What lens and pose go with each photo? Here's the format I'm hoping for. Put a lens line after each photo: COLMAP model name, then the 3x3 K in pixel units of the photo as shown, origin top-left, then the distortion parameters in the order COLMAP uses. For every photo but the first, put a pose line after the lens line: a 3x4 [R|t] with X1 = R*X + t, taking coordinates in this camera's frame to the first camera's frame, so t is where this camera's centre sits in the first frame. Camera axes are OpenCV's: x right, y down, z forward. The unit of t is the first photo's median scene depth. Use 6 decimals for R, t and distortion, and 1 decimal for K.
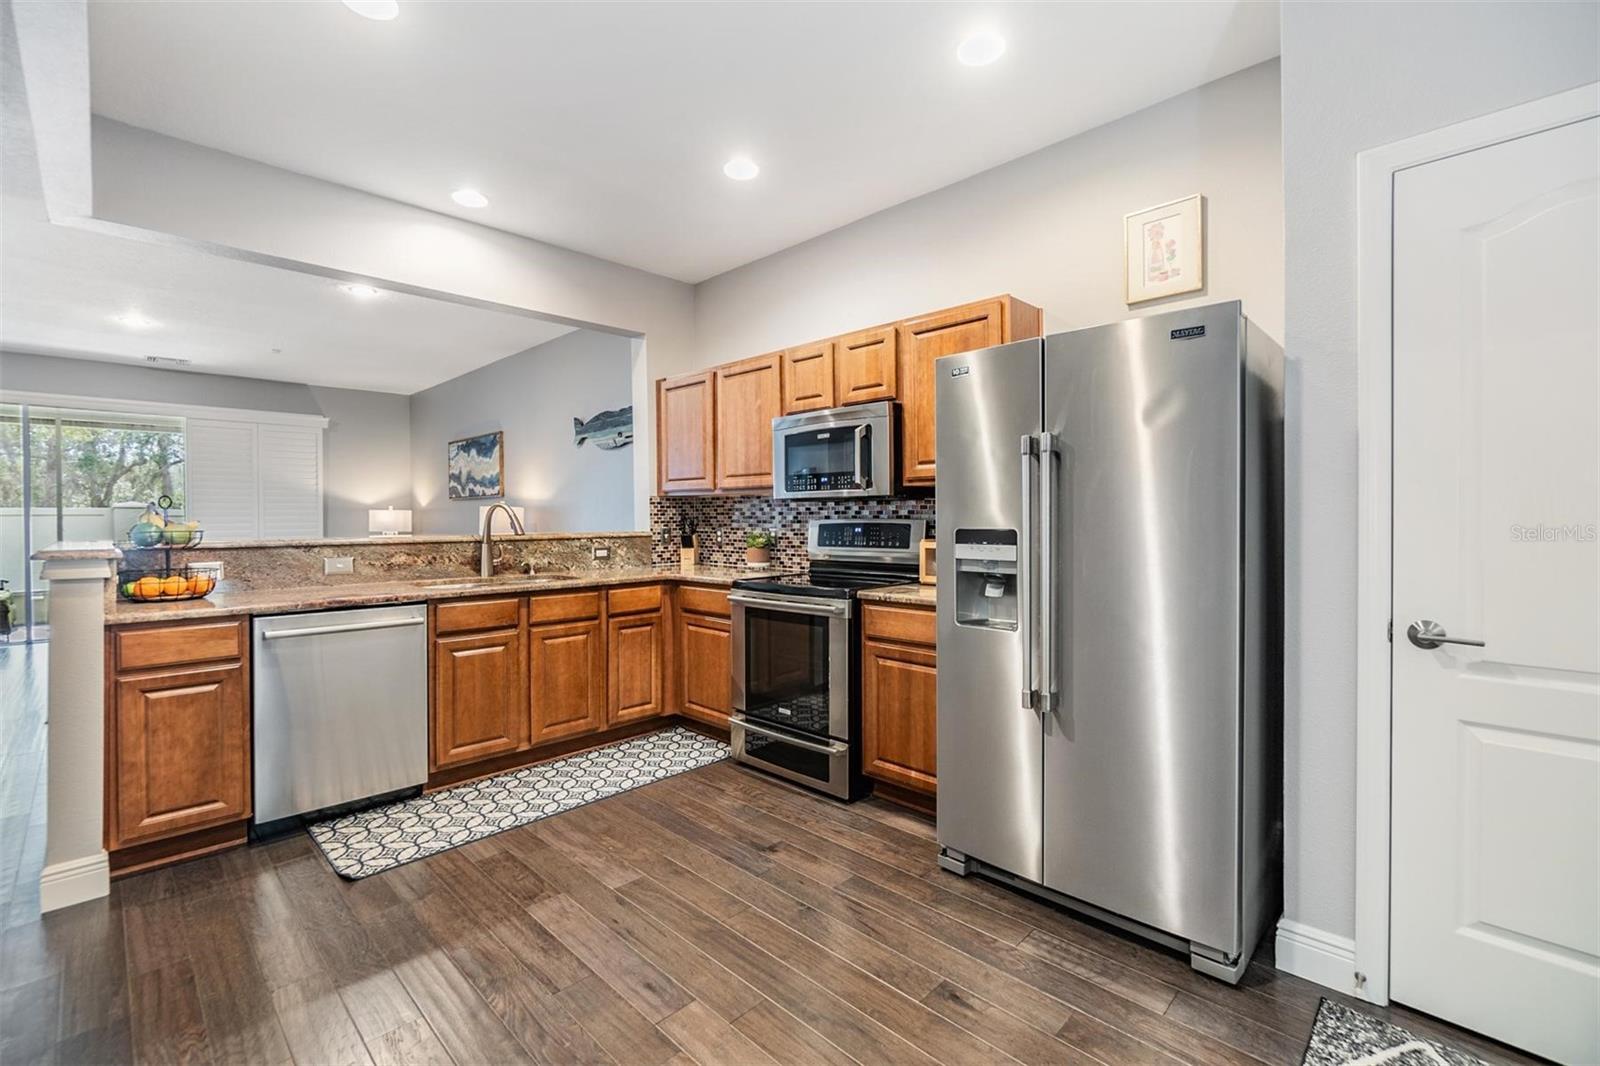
lens RADIAL K [[697.0, 0, 797.2], [0, 697.0, 526.1], [0, 0, 1]] dist [-0.004226, 0.001452]
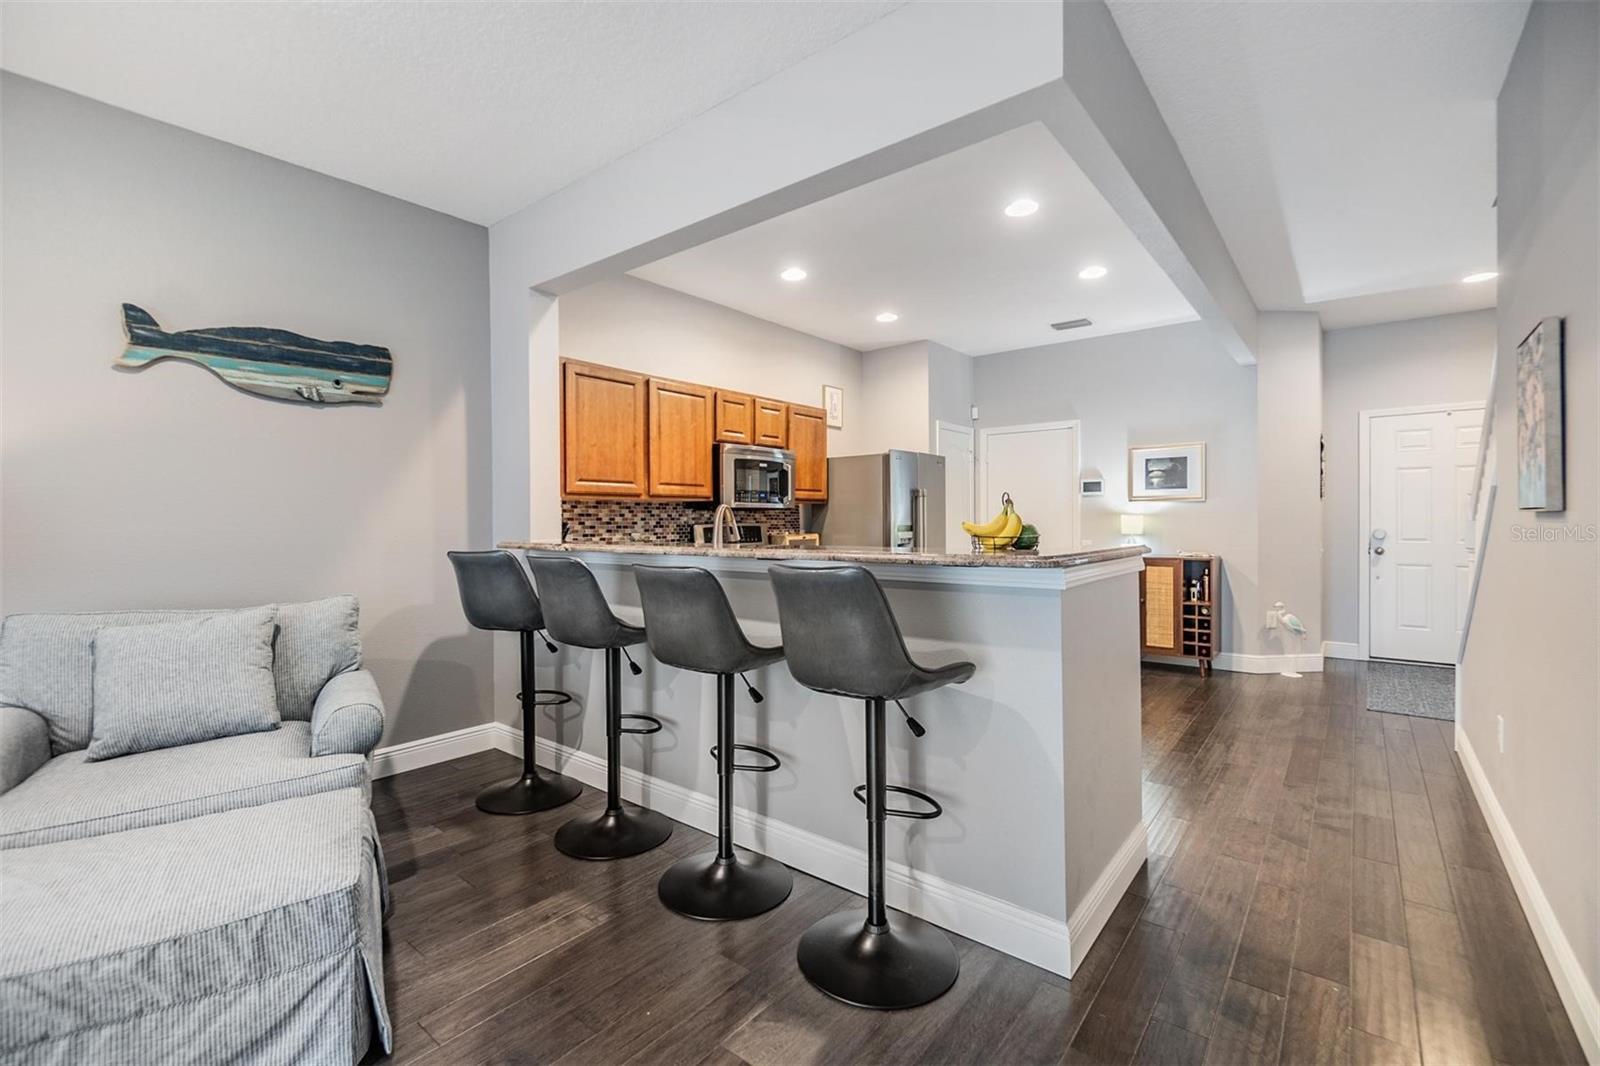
lens RADIAL K [[697.0, 0, 794.0], [0, 697.0, 523.3], [0, 0, 1]] dist [-0.004226, 0.001452]
pose [[-0.098687, 0.001007, 0.995118, -1.416526], [0.022602, 0.999744, 0.001230, -0.009805], [-0.994862, 0.022613, -0.098684, 1.095027]]
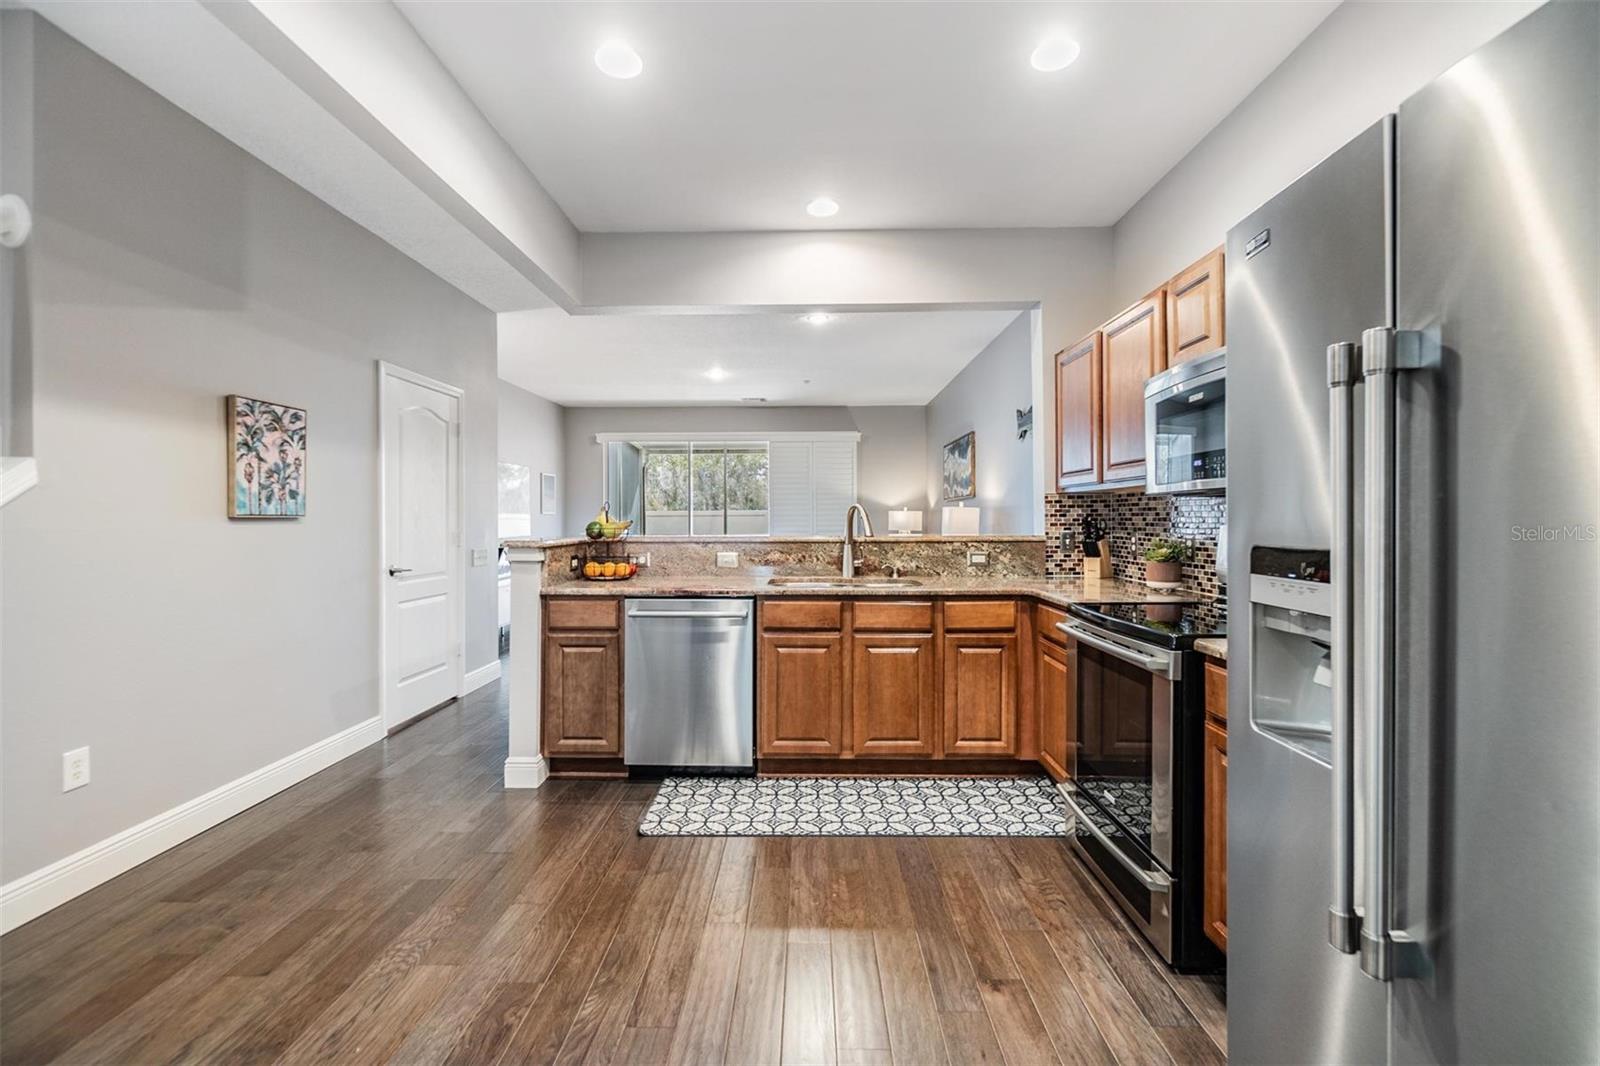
lens RADIAL K [[697.0, 0, 795.4], [0, 697.0, 523.2], [0, 0, 1]] dist [-0.004226, 0.001452]
pose [[0.689252, 0.008116, -0.724476, 0.257174], [-0.010989, 0.999939, 0.000747, -0.006187], [0.724438, 0.007447, 0.689299, 0.274553]]
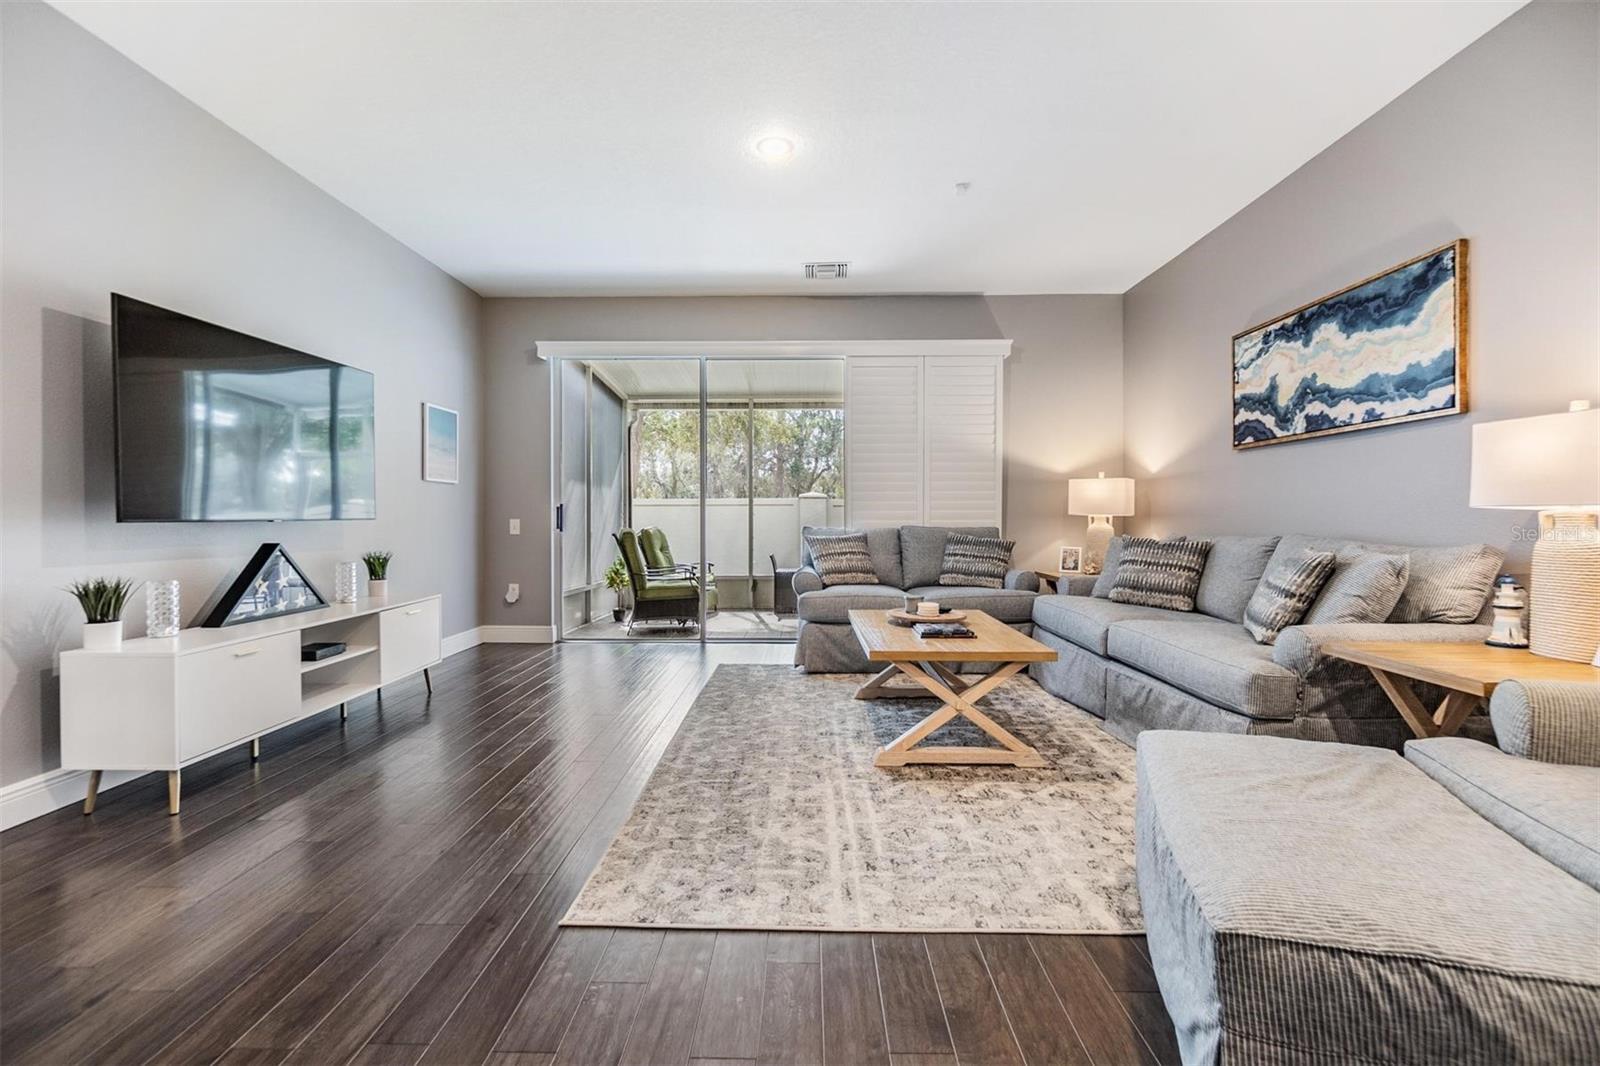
lens RADIAL K [[697.0, 0, 797.5], [0, 697.0, 524.9], [0, 0, 1]] dist [-0.004226, 0.001452]
pose [[0.693013, 0.010386, -0.720850, -0.844151], [-0.013026, 0.999913, 0.001884, 0.047831], [0.720808, 0.008085, 0.693088, 1.003744]]
